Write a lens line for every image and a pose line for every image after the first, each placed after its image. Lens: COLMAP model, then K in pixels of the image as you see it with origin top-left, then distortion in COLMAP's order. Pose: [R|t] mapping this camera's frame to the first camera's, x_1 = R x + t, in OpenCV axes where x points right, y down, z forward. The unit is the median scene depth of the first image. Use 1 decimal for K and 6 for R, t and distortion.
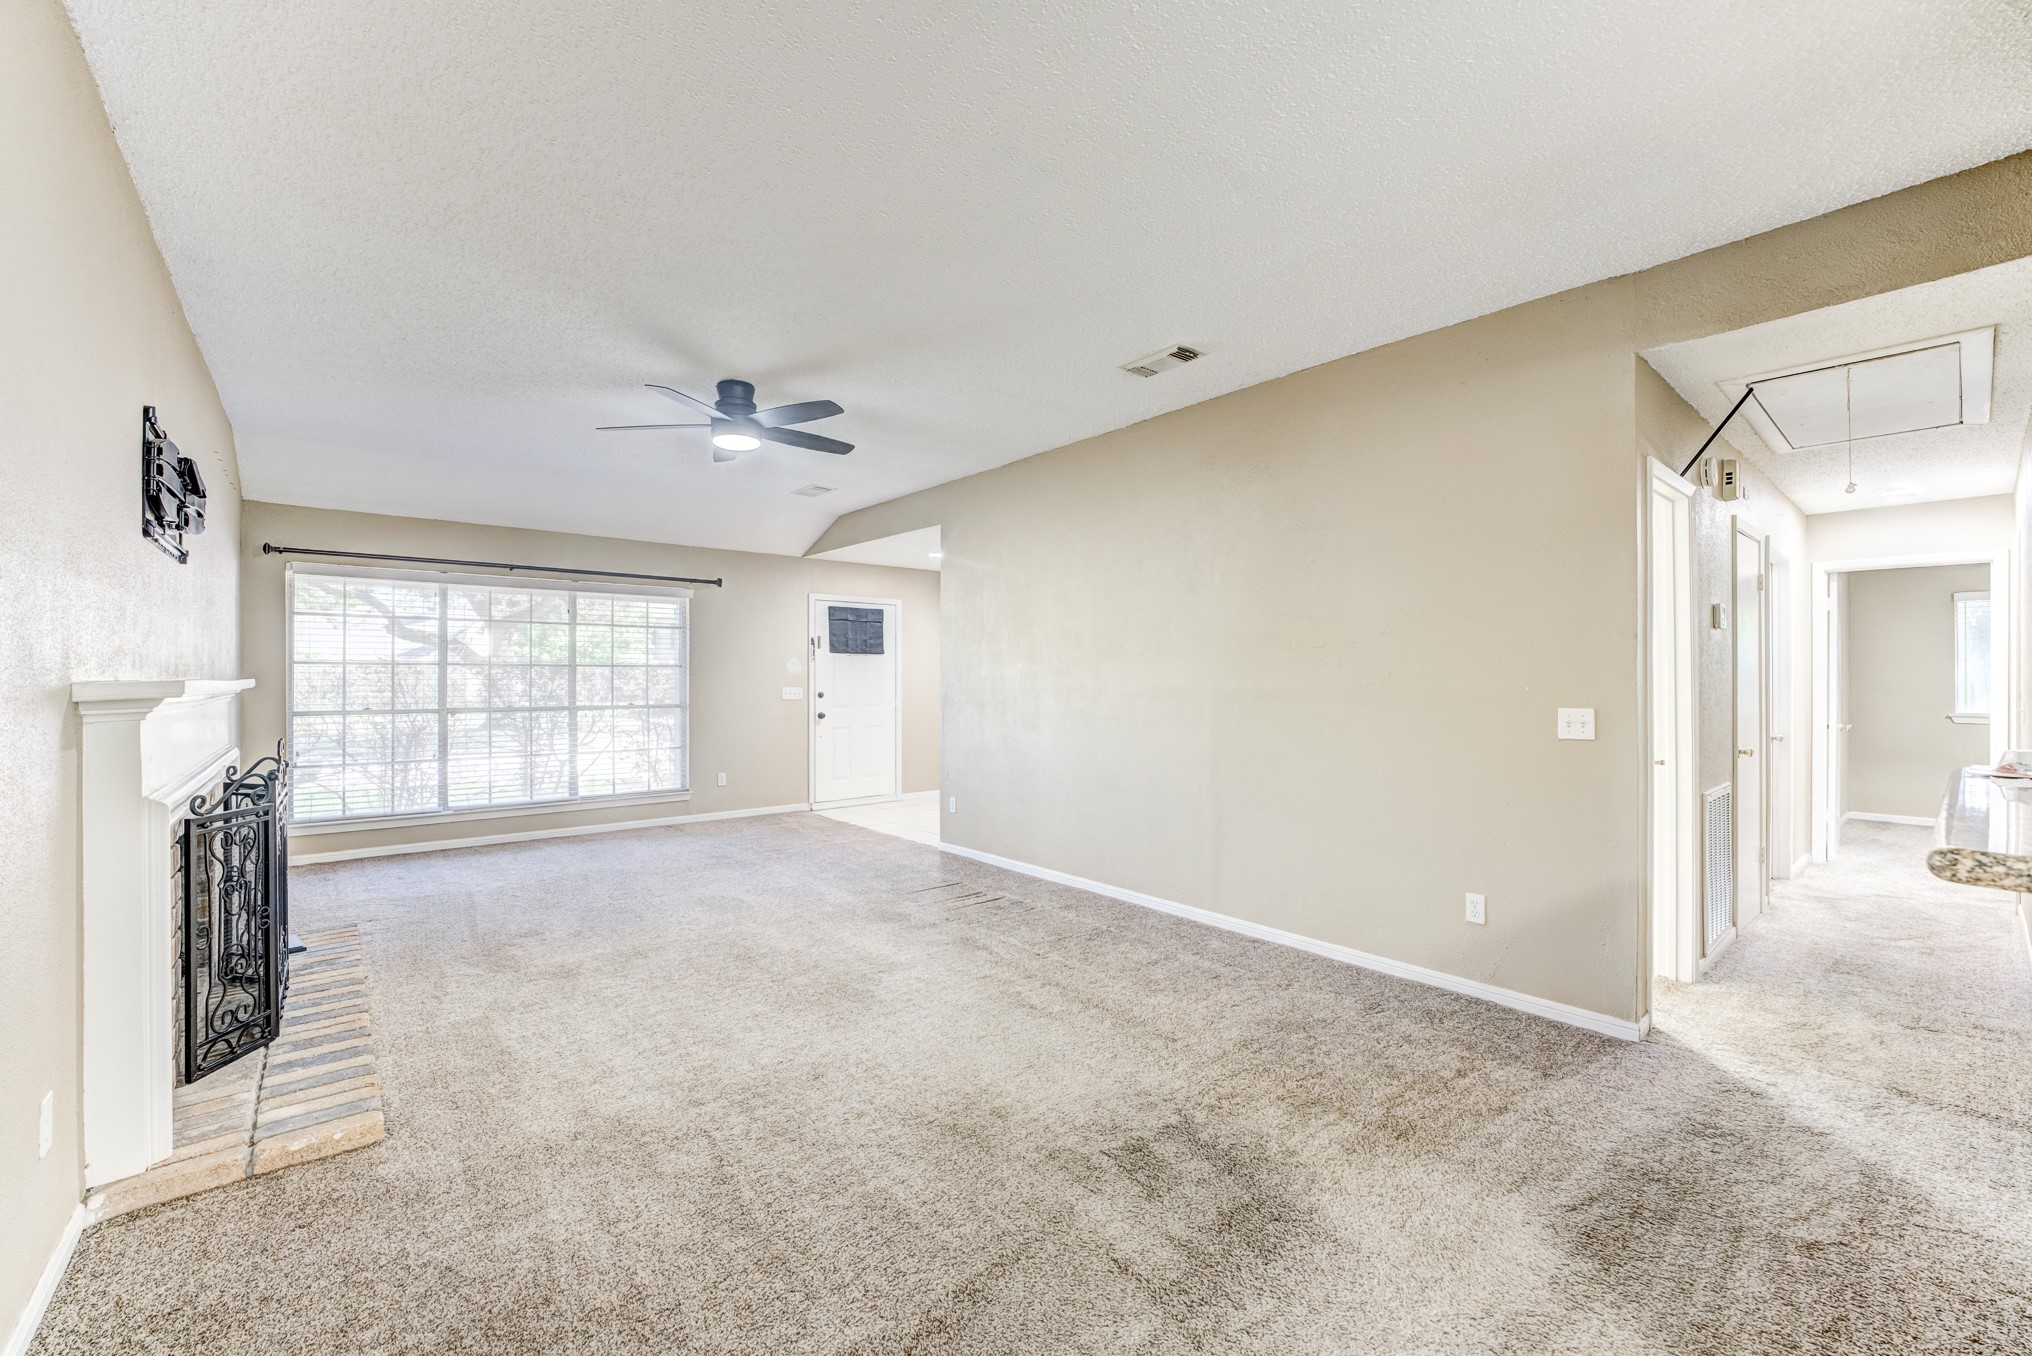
lens RADIAL K [[826.7, 0, 1018.4], [0, 826.7, 666.1], [0, 0, 1]] dist [-0.012922, 0.001025]
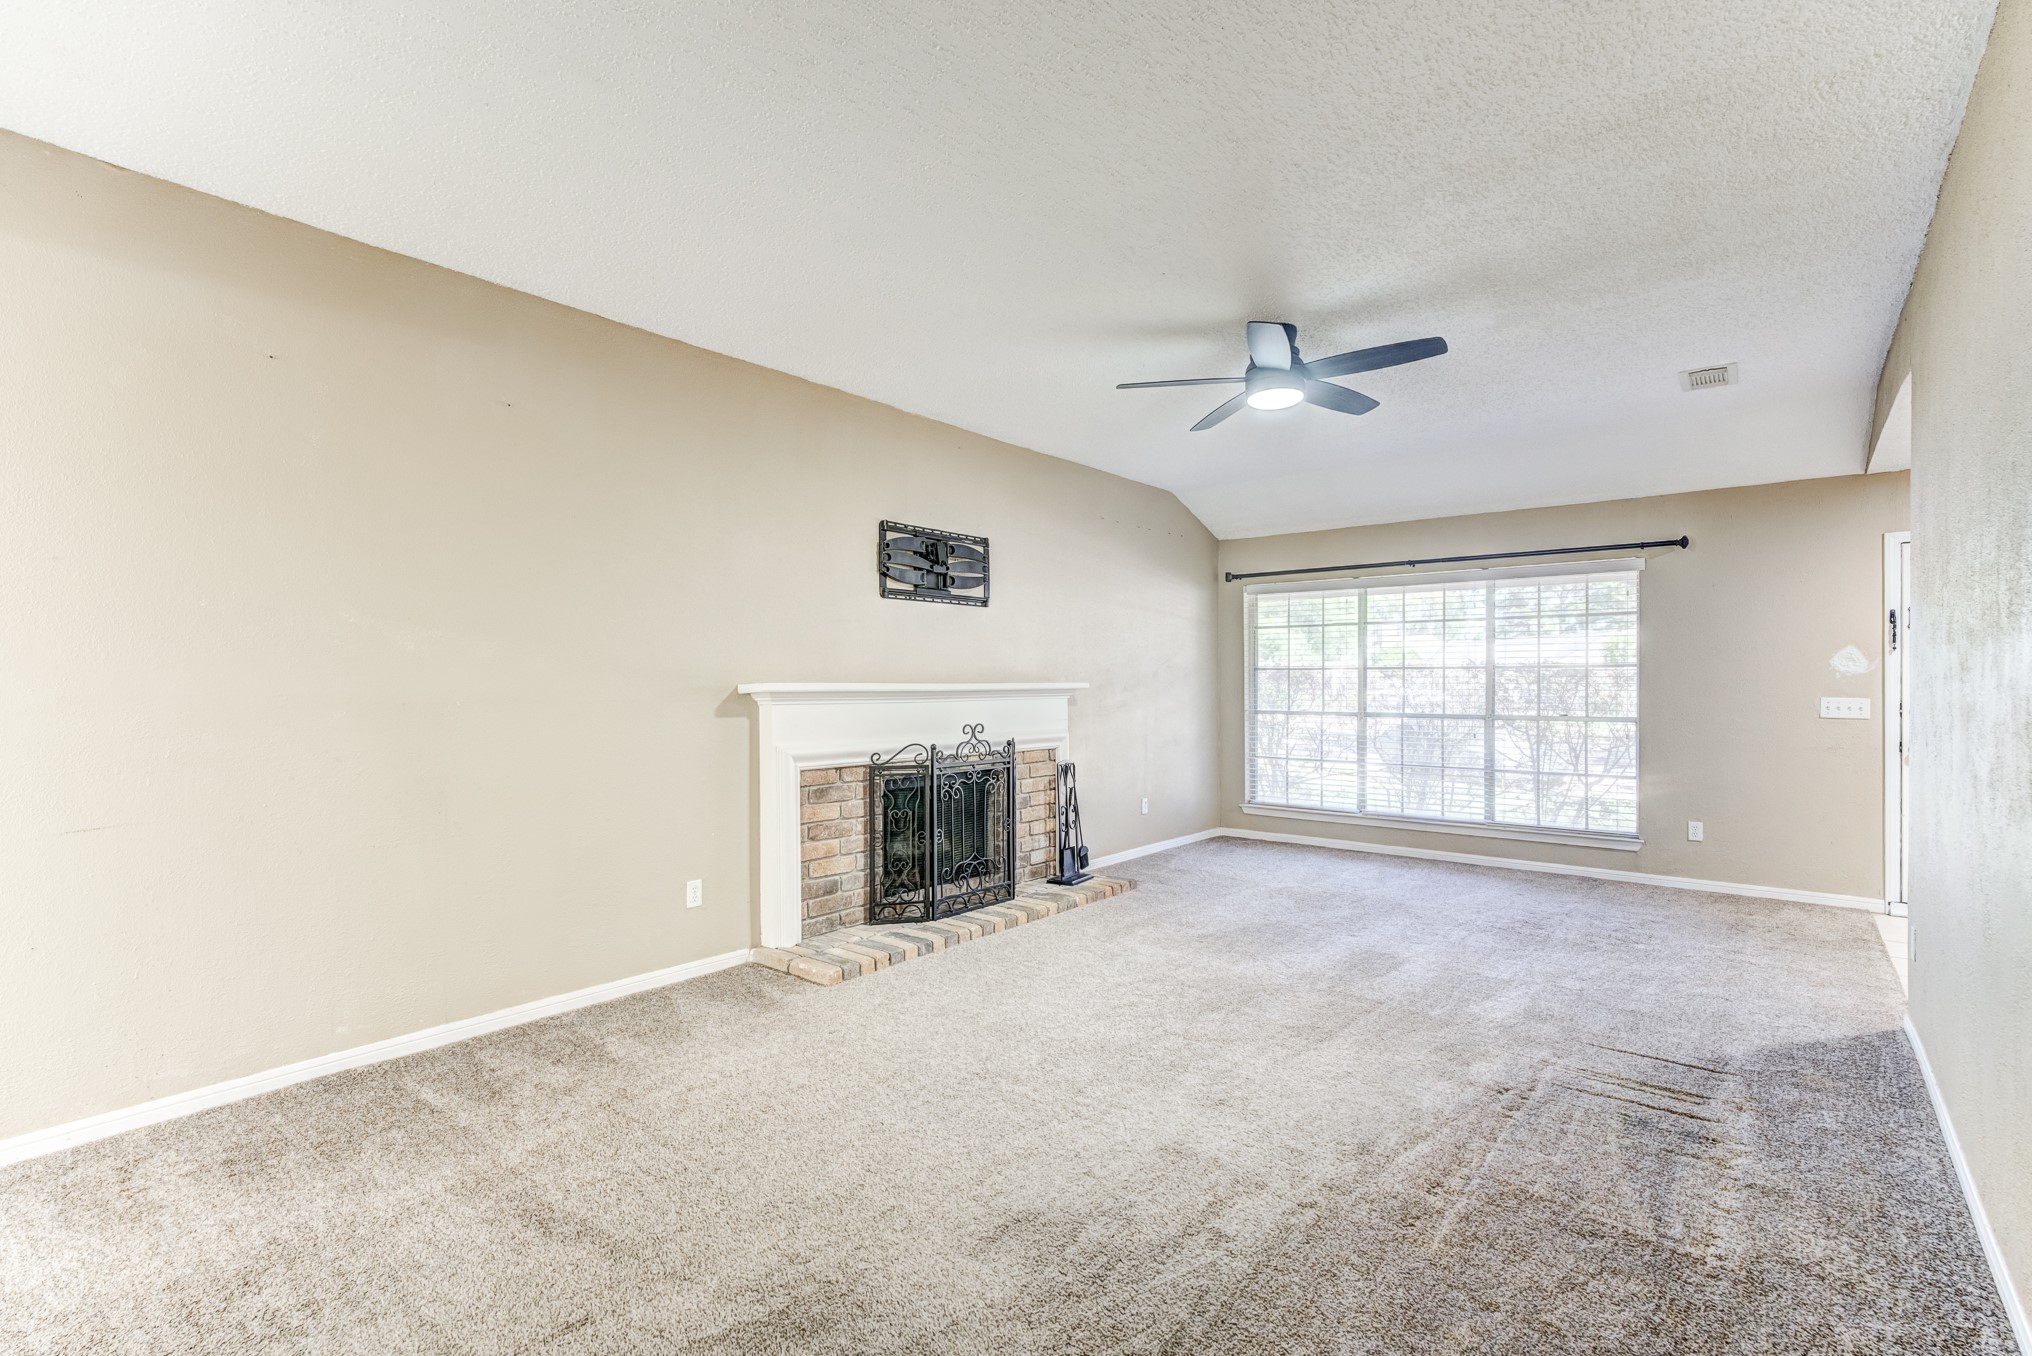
lens RADIAL K [[934.3, 0, 1019.7], [0, 934.3, 684.3], [0, 0, 1]] dist [0.005220, 0.000562]
pose [[0.177177, 0.002331, -0.984176, 0.452503], [0.013884, 0.999892, 0.004868, 0.007317], [0.984081, -0.014527, 0.177126, 0.477963]]
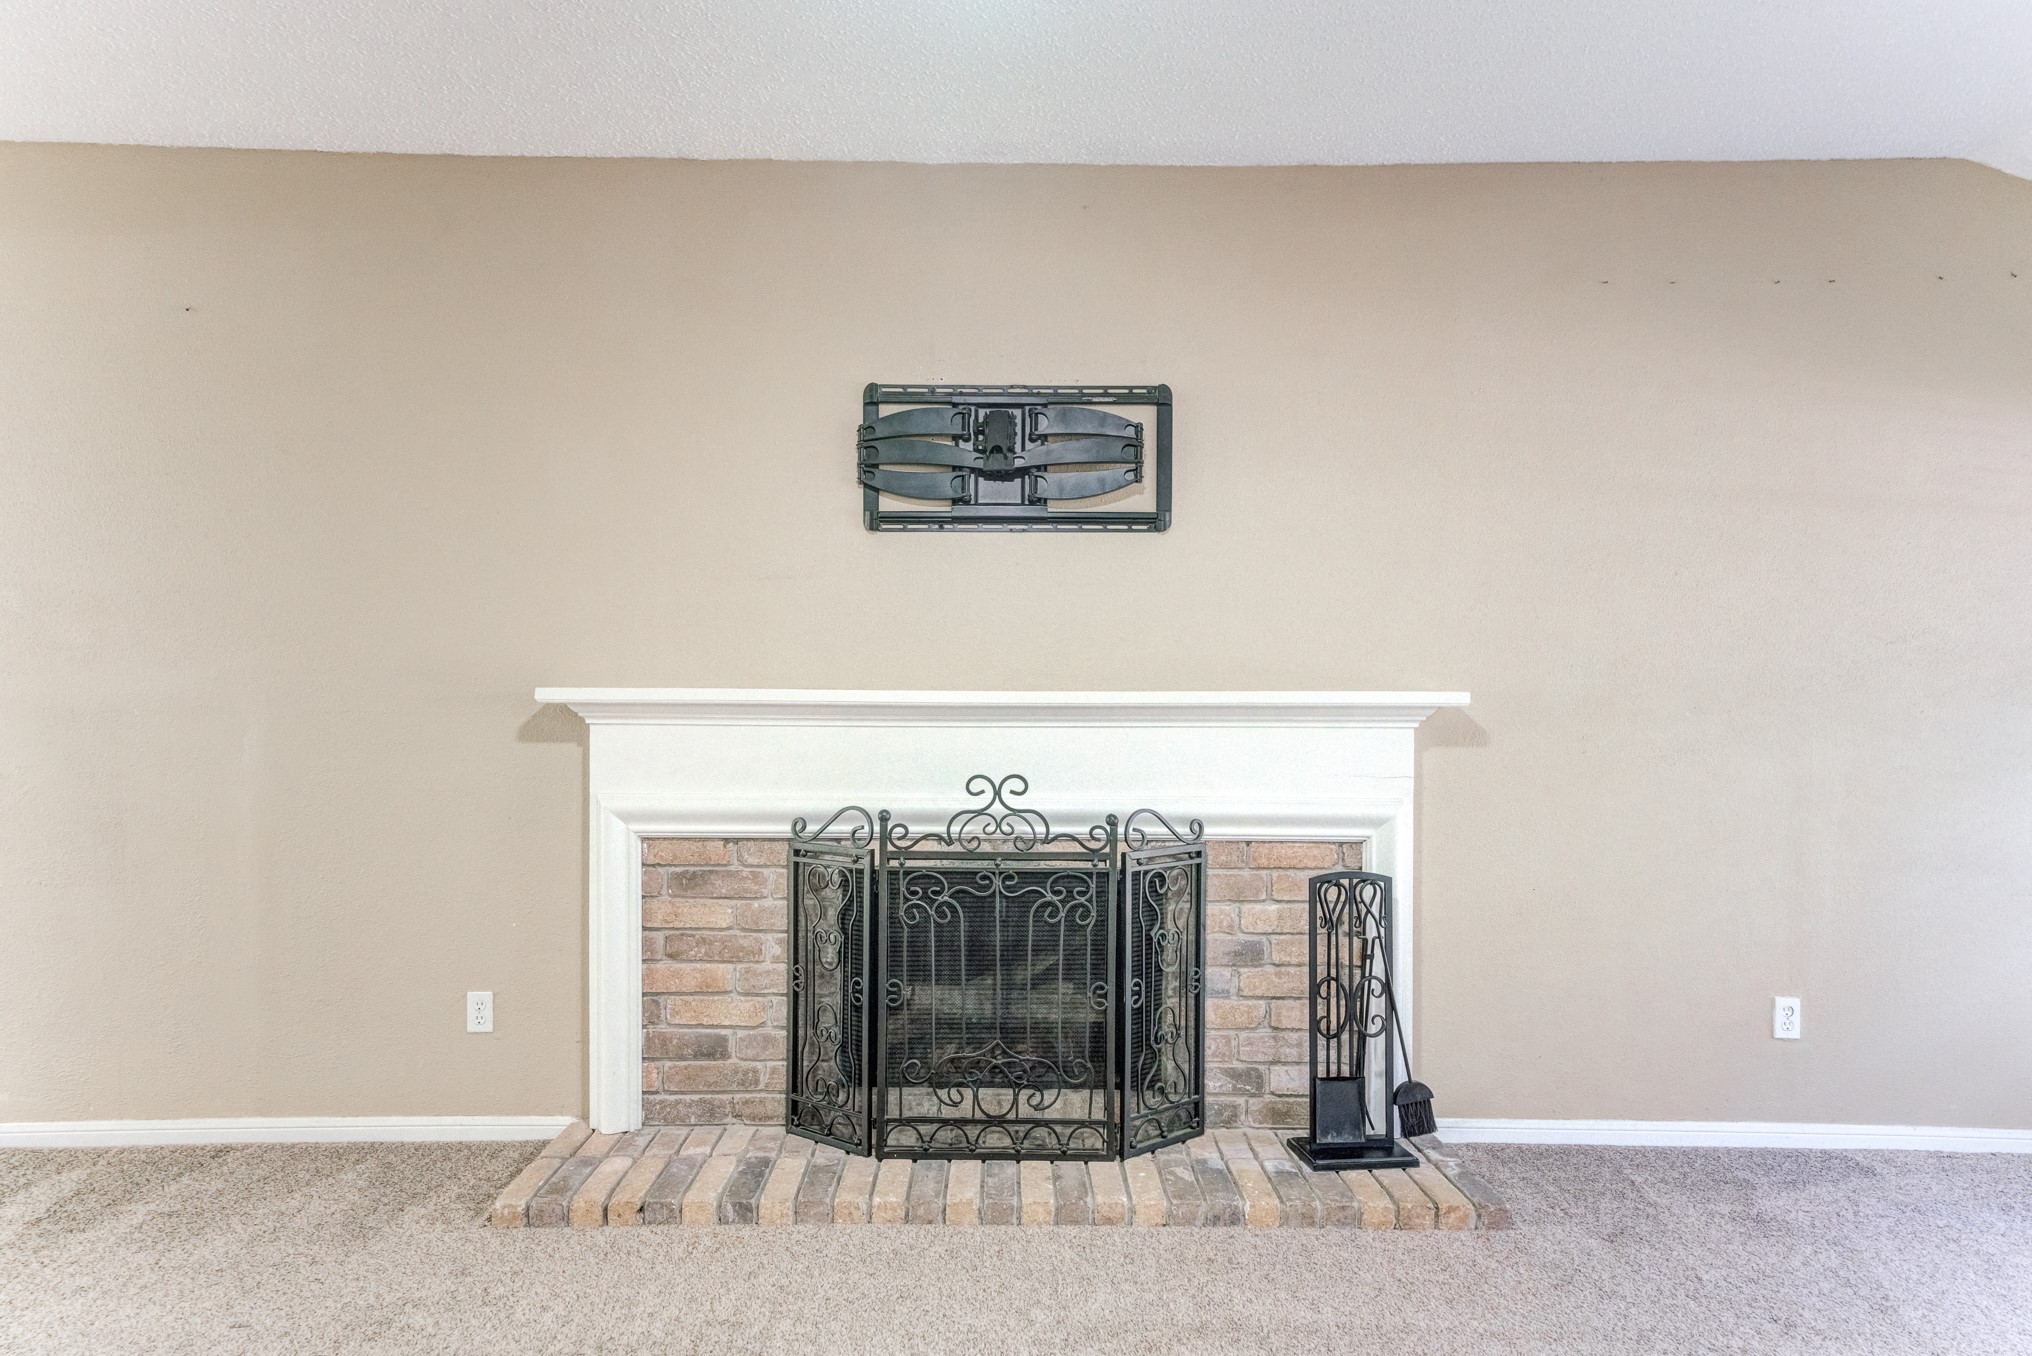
lens RADIAL K [[1225.7, 0, 1030.9], [0, 1225.7, 708.2], [0, 0, 1]] dist [0.037171, -0.000344]
pose [[-0.649318, 0.009697, -0.760455, -0.073701], [0.006947, 0.999953, 0.006819, 0.015546], [0.760485, -0.000855, -0.649355, 1.034807]]
